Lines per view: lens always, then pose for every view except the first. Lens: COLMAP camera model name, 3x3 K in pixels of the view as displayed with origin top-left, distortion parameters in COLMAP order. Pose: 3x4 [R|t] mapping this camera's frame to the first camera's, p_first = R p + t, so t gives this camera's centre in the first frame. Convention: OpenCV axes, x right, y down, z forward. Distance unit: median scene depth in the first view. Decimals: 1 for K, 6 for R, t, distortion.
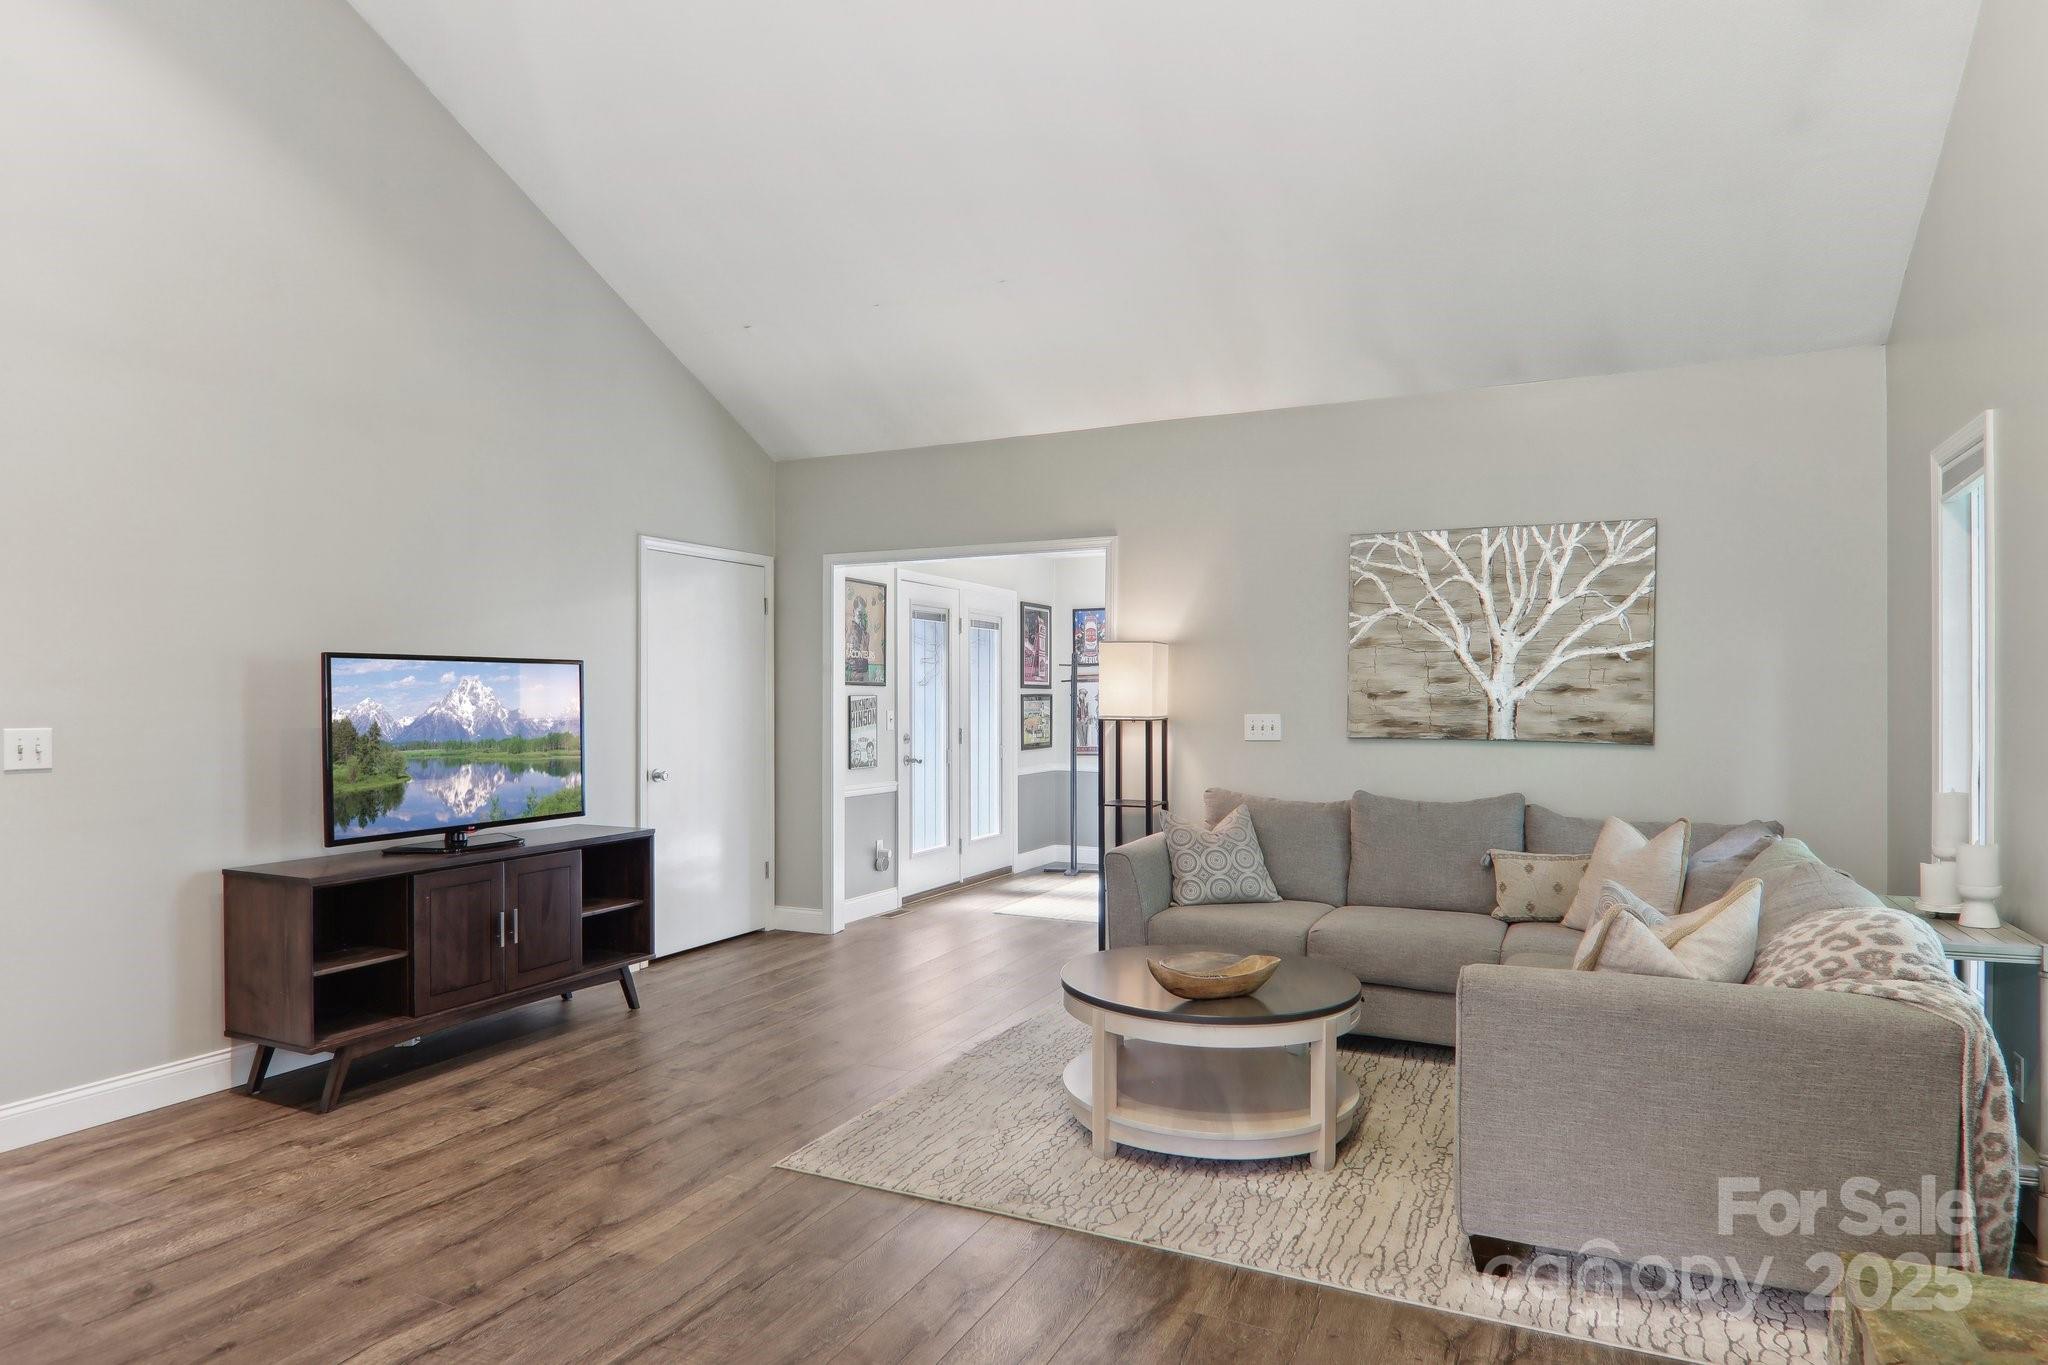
lens RADIAL K [[1158.6, 0, 1000.5], [0, 1158.6, 703.3], [0, 0, 1]] dist [0.007543, -0.021653]
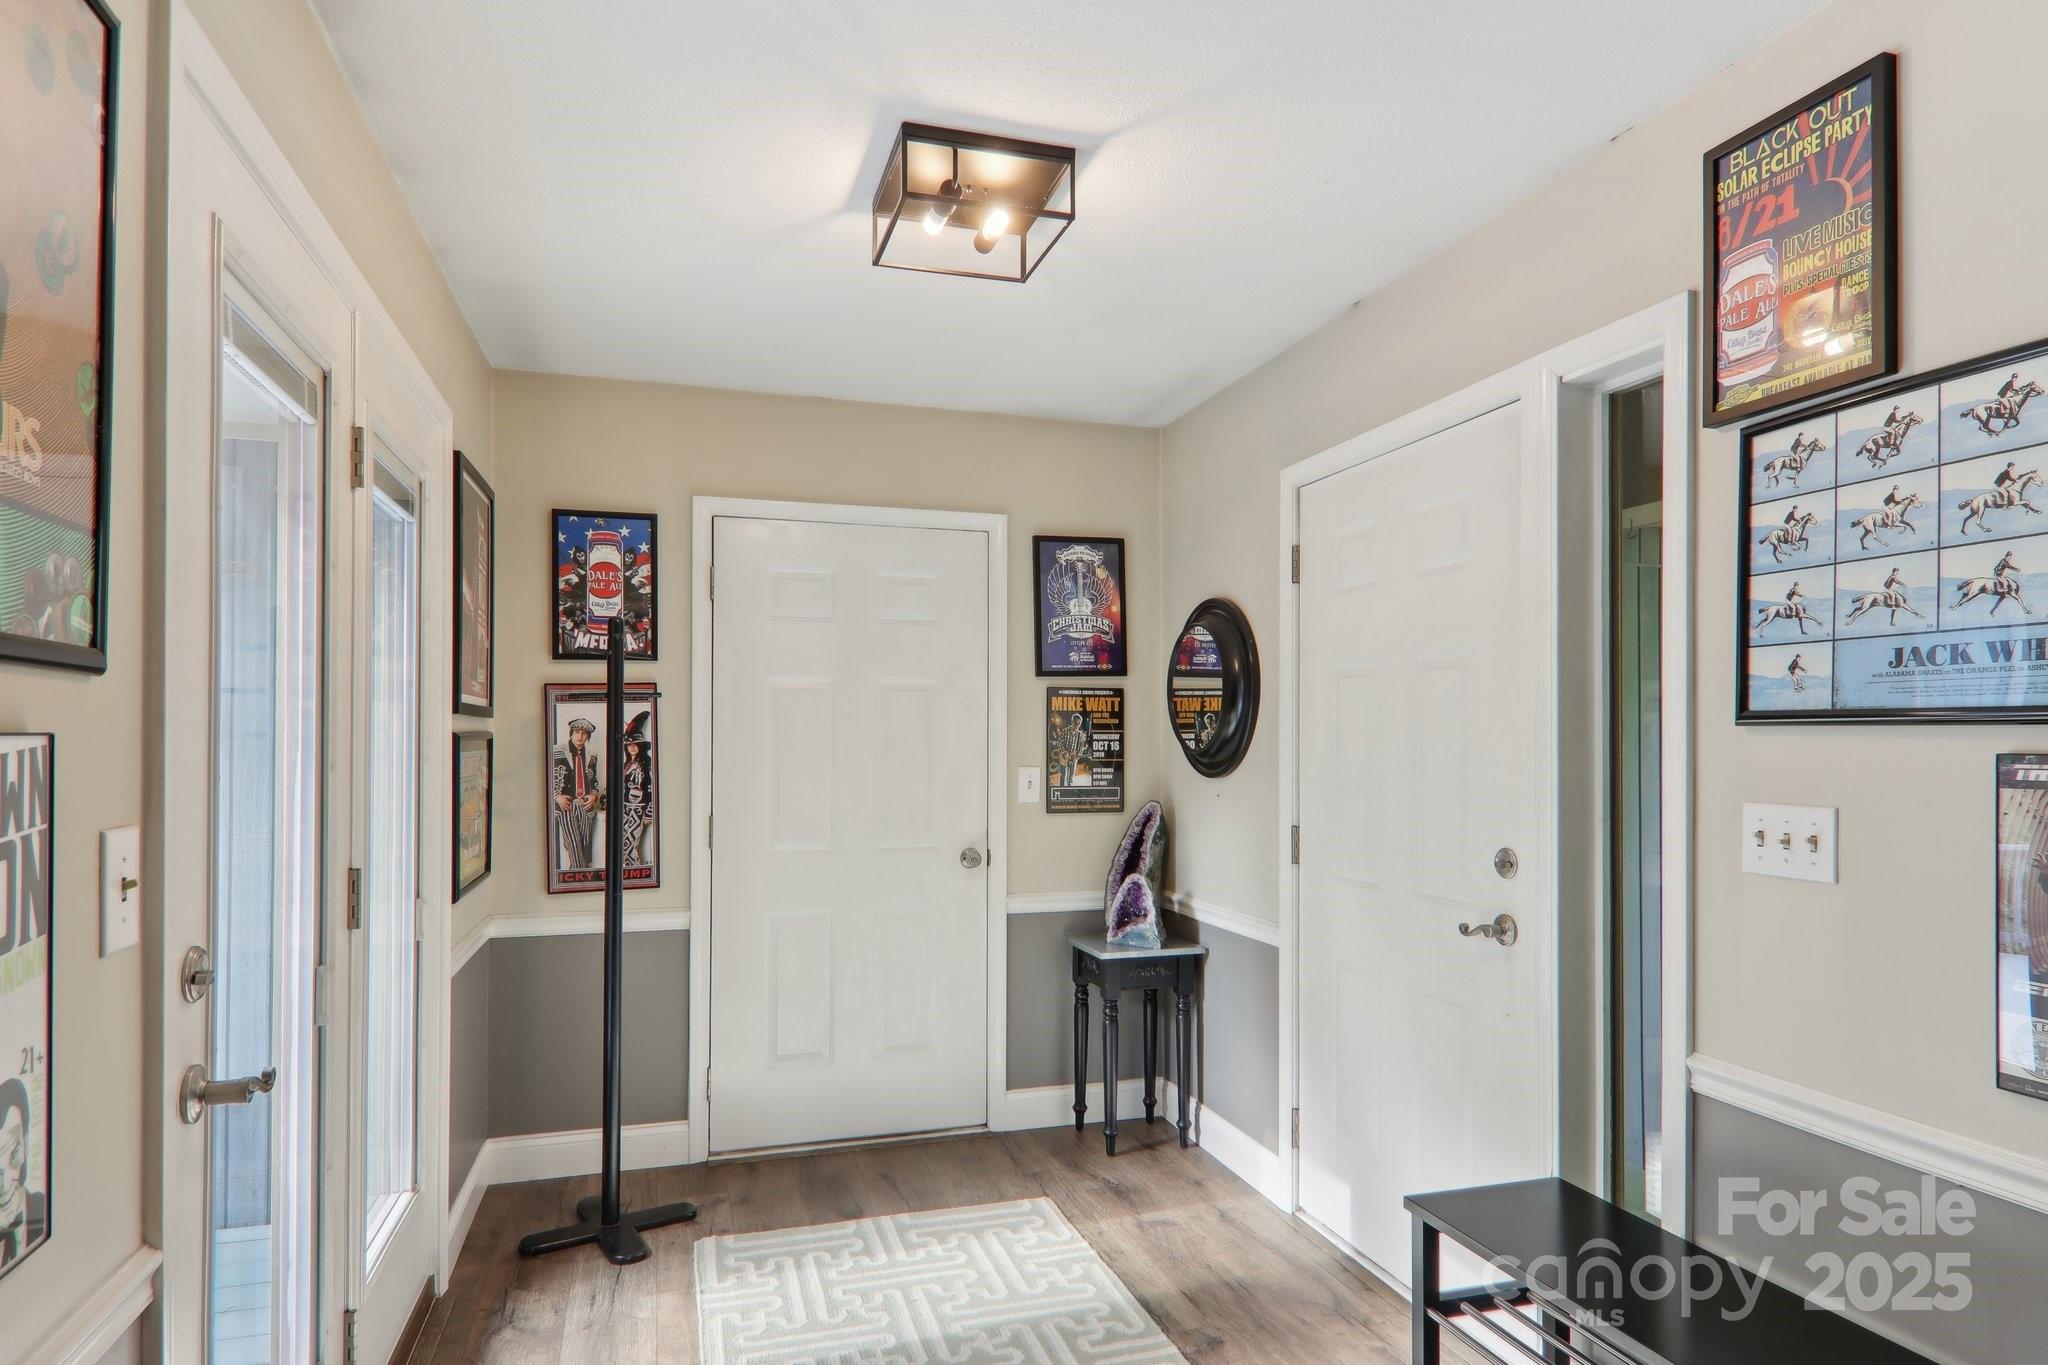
lens RADIAL K [[1158.6, 0, 1019.0], [0, 1158.6, 714.8], [0, 0, 1]] dist [0.007543, -0.021653]
pose [[0.719357, 0.012111, 0.694535, -0.174734], [0.006079, 0.999700, -0.023729, -0.007410], [-0.694614, 0.021291, 0.719067, 1.200651]]
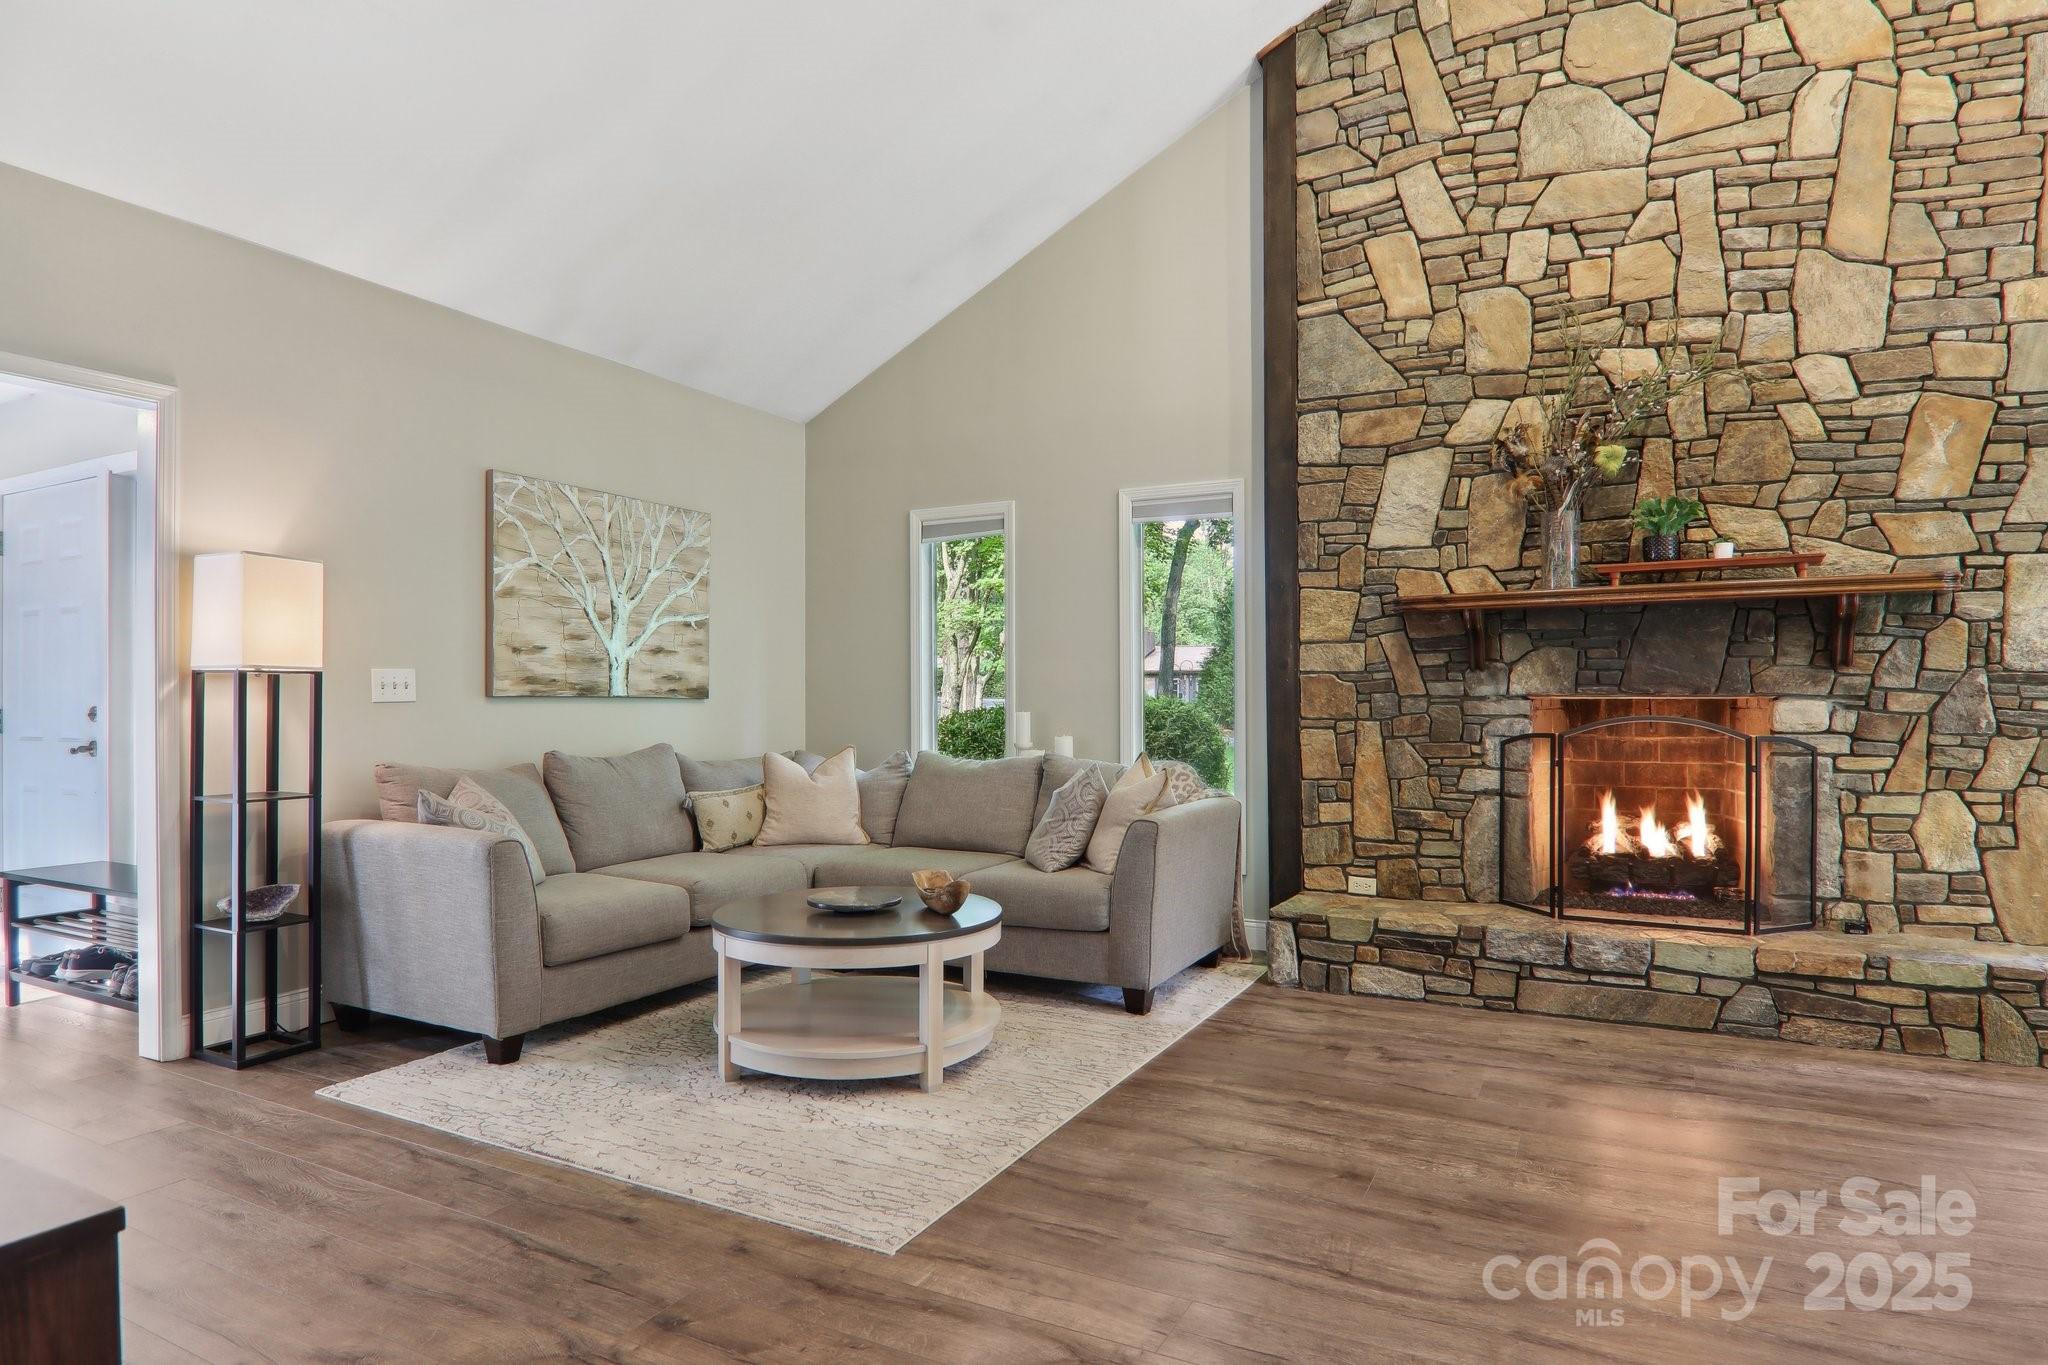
lens RADIAL K [[1158.6, 0, 1024.2], [0, 1158.6, 696.6], [0, 0, 1]] dist [0.007543, -0.021653]
pose [[0.024121, 0.002160, 0.999707, -0.616015], [0.006196, 0.999978, -0.002310, 0.036500], [-0.999690, 0.006250, 0.024107, 0.604563]]
